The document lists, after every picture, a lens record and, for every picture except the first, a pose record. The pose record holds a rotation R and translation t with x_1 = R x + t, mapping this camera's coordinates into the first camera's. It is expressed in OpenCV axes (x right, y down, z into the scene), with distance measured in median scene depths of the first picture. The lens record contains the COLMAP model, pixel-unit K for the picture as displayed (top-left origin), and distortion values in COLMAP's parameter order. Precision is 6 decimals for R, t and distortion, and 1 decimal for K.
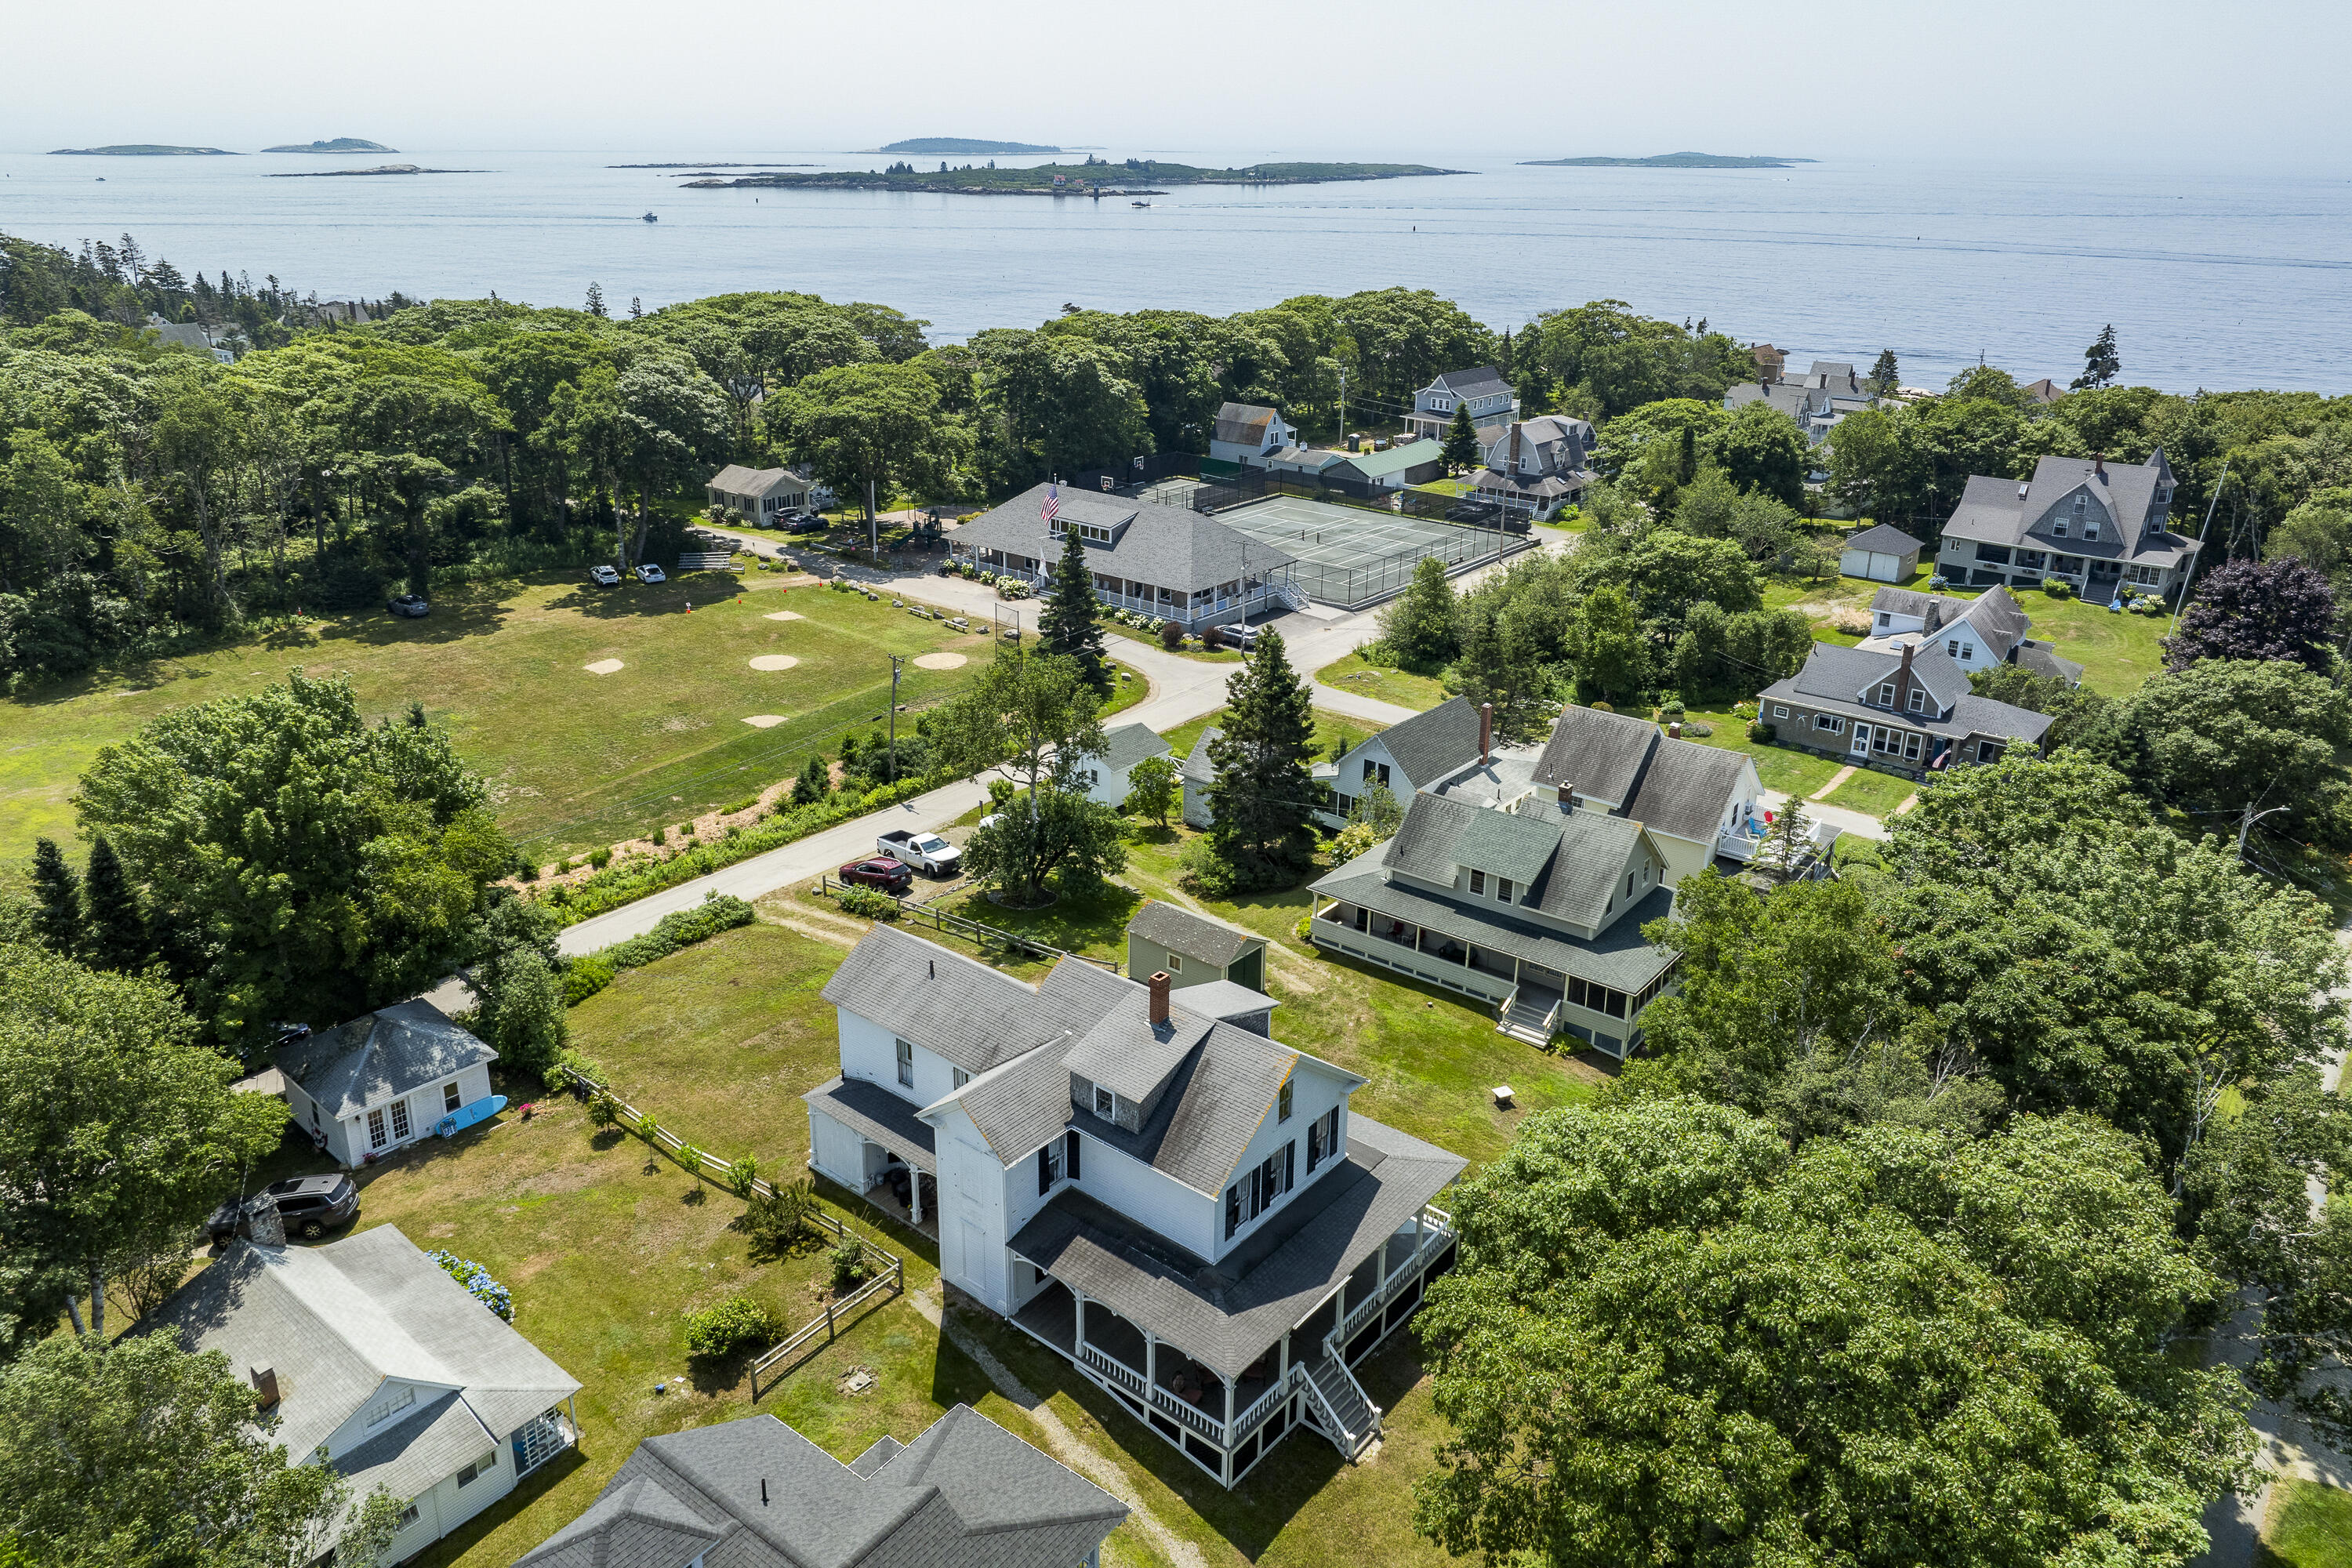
lens RADIAL K [[1647.0, 0, 1176.0], [0, 1647.0, 784.0], [0, 0, 1]] dist [-0.010028, -0.003540]
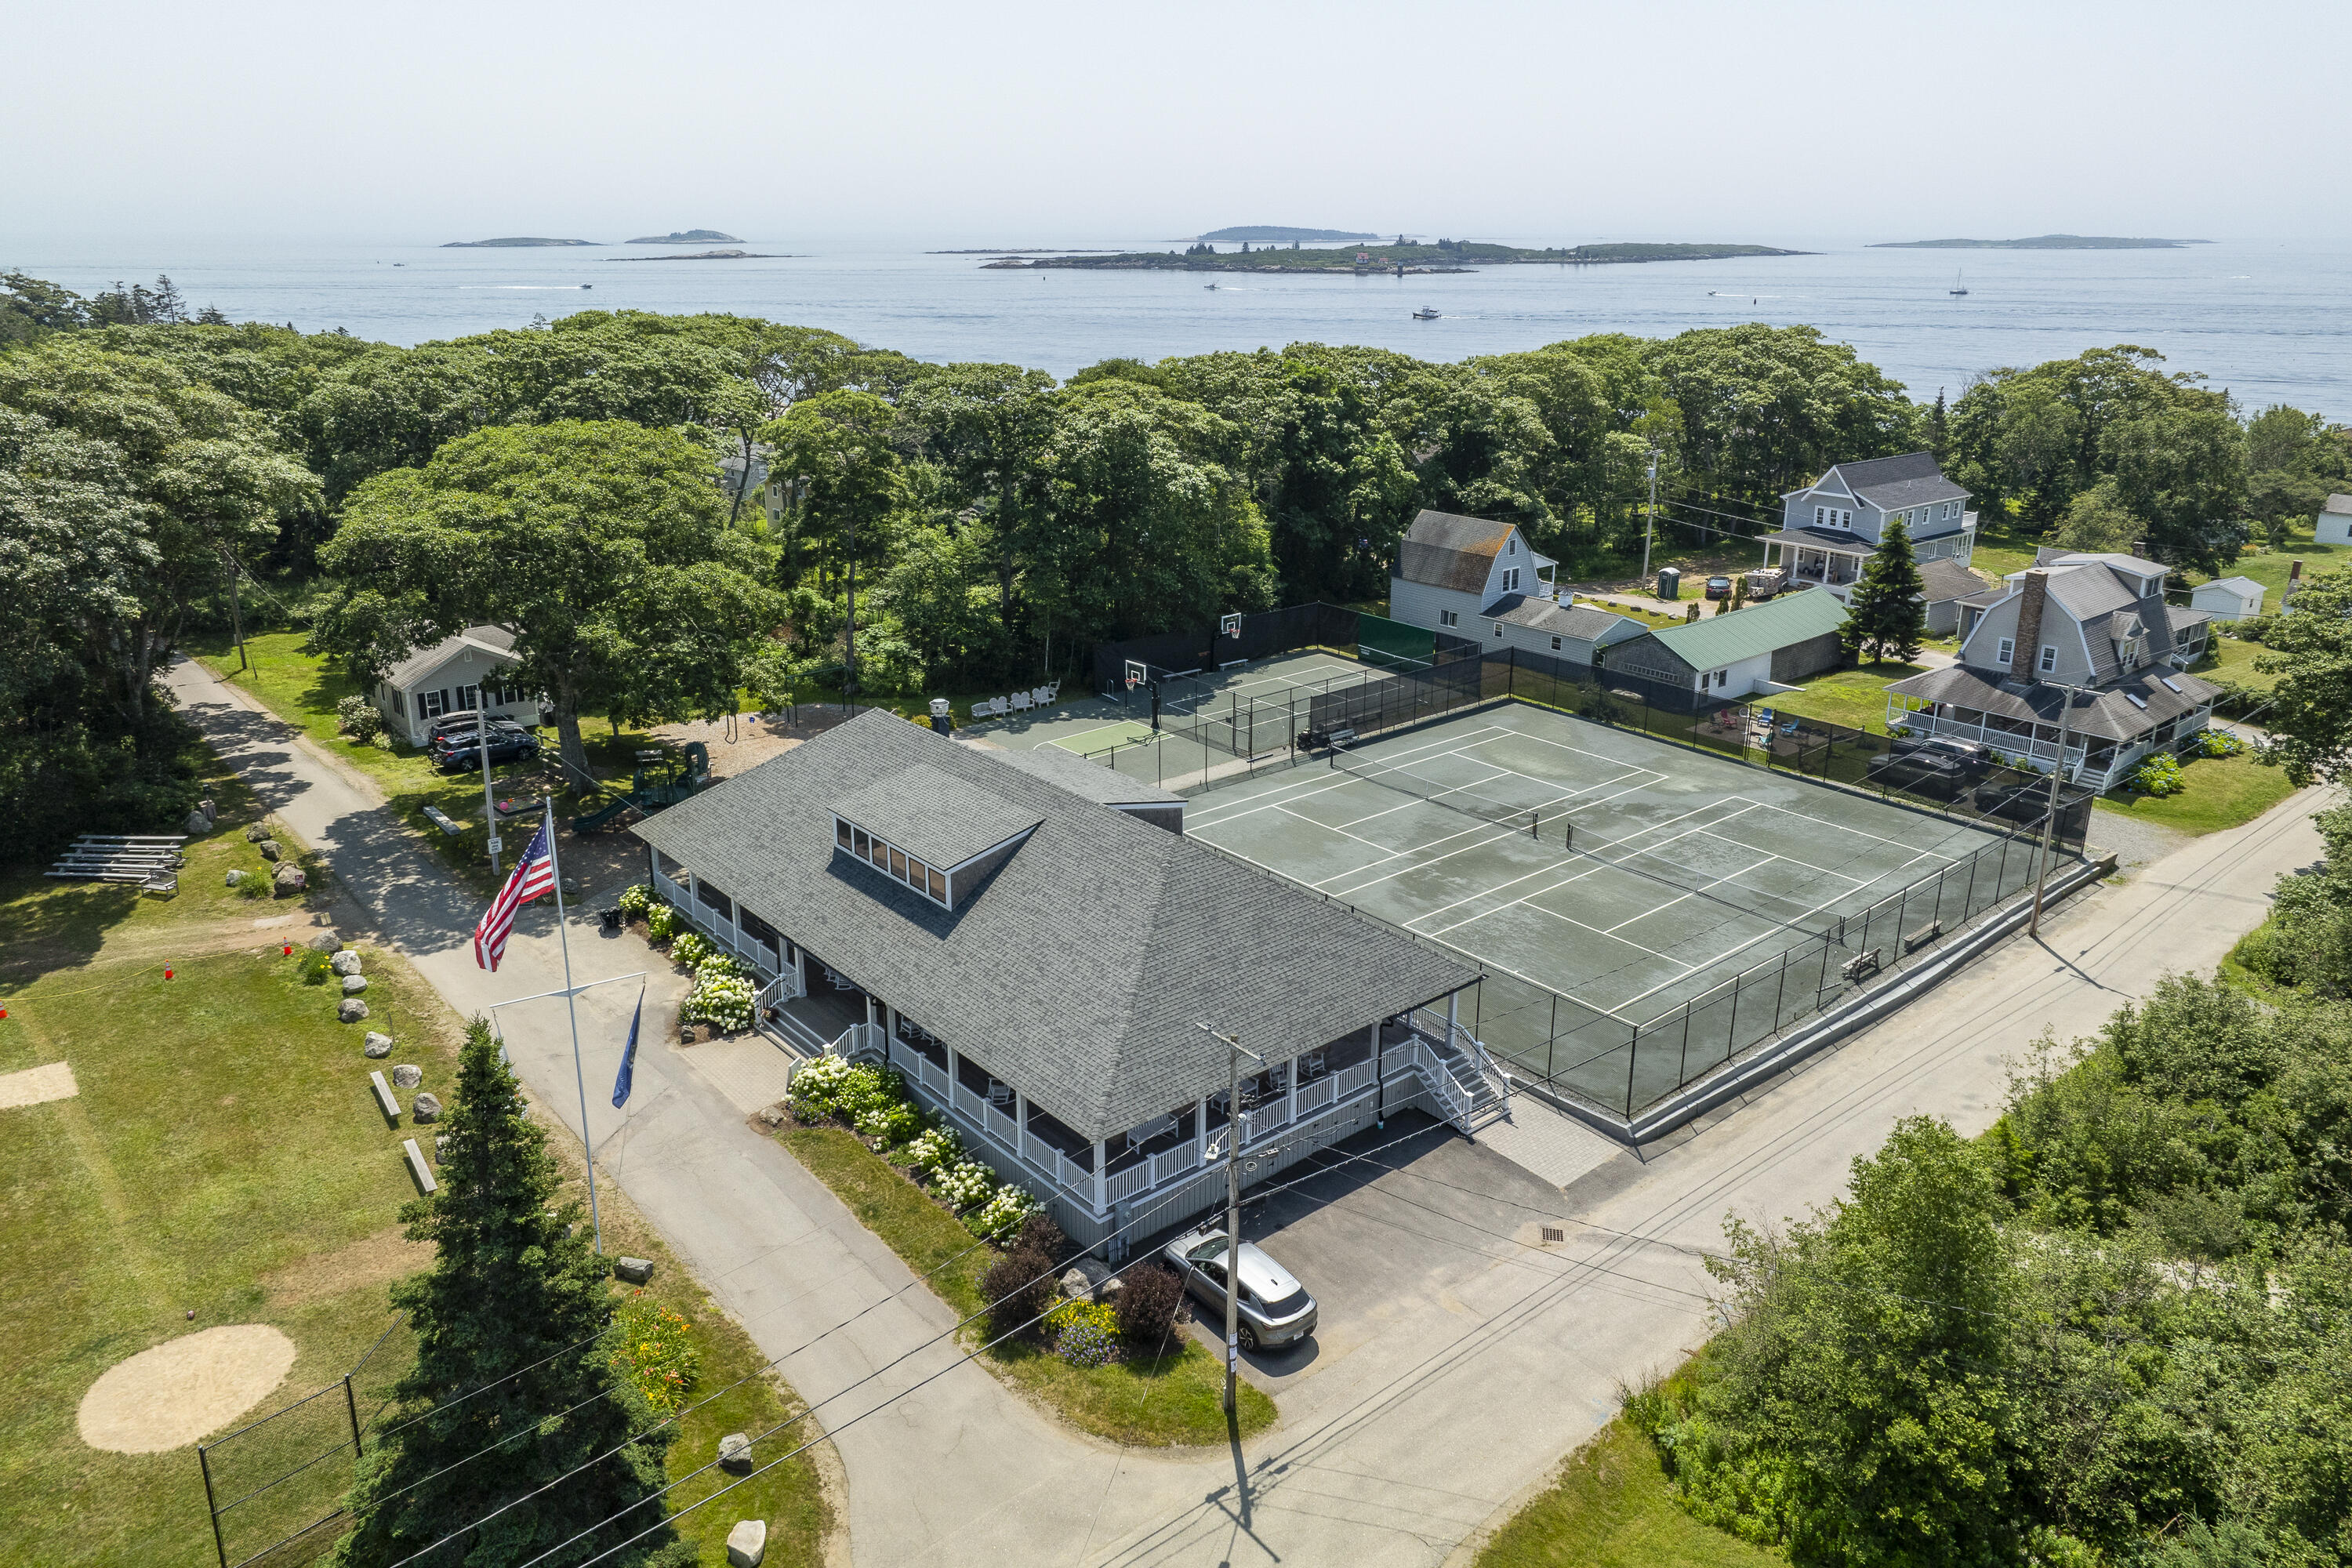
lens RADIAL K [[1647.0, 0, 1176.0], [0, 1647.0, 784.0], [0, 0, 1]] dist [-0.010028, -0.003540]
pose [[0.982769, 0.049209, -0.178168, 0.050843], [-0.058064, 0.997306, -0.044831, -0.113889], [0.175482, 0.054404, 0.982978, 0.463106]]
